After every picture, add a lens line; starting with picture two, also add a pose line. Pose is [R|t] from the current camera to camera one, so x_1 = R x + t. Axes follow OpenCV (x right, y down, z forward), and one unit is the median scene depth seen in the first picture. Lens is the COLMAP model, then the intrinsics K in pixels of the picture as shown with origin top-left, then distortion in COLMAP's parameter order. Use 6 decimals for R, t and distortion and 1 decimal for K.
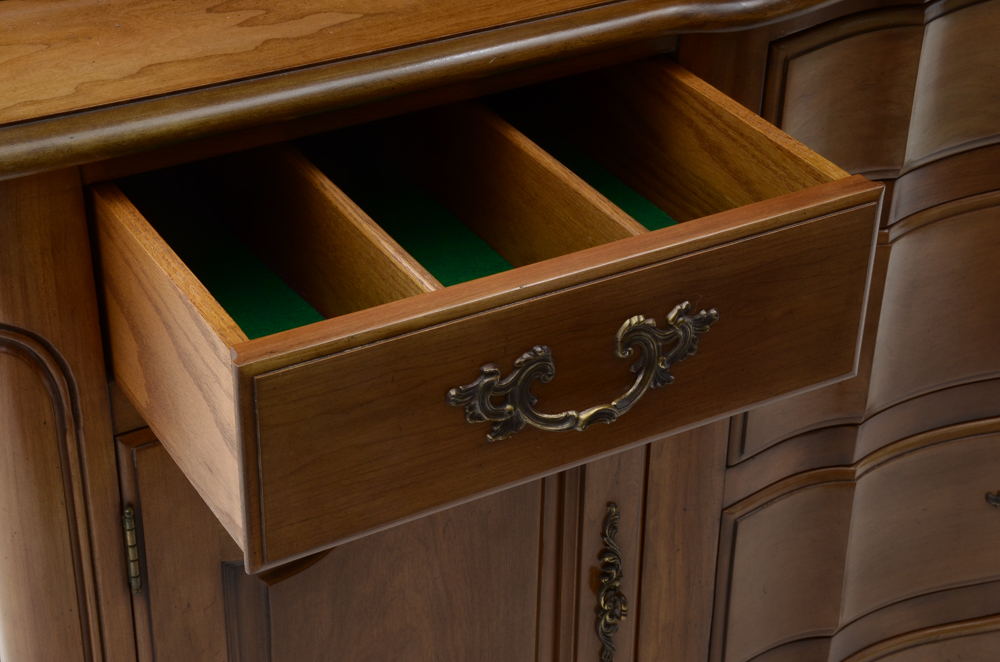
lens RADIAL K [[1998.8, 0, 499.3], [0, 1998.8, 331.4], [0, 0, 1]] dist [0.403227, 0.000000]
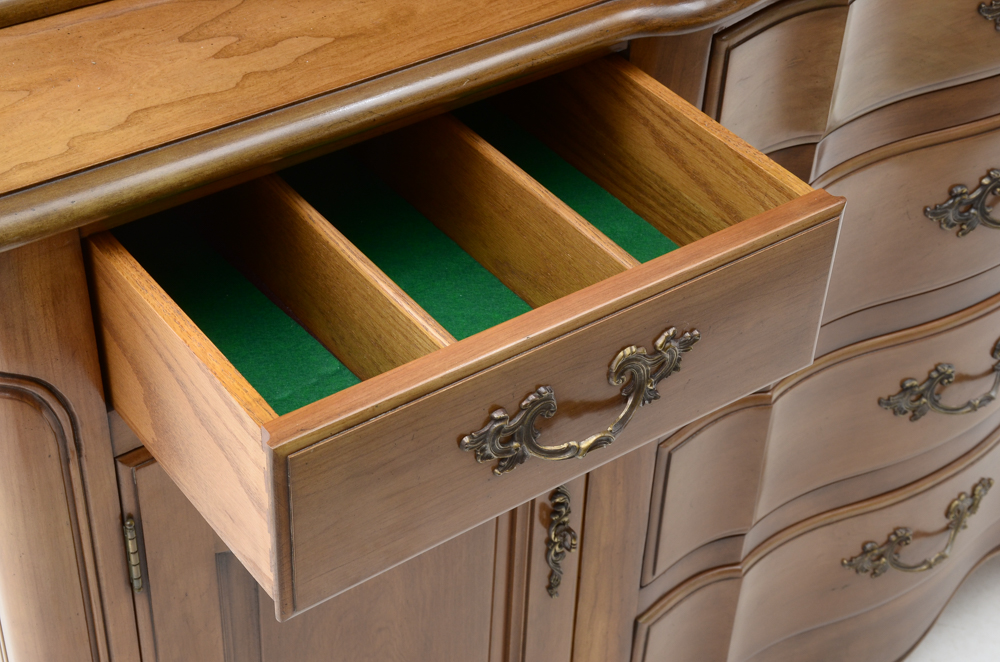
lens RADIAL K [[1815.1, 0, 500.3], [0, 1815.1, 330.6], [0, 0, 1]] dist [0.311755, 0.000000]
pose [[0.993599, -0.051249, 0.100669, -0.088107], [0.037072, 0.989743, 0.137965, -0.140192], [-0.106707, -0.133350, 0.985308, 0.062213]]
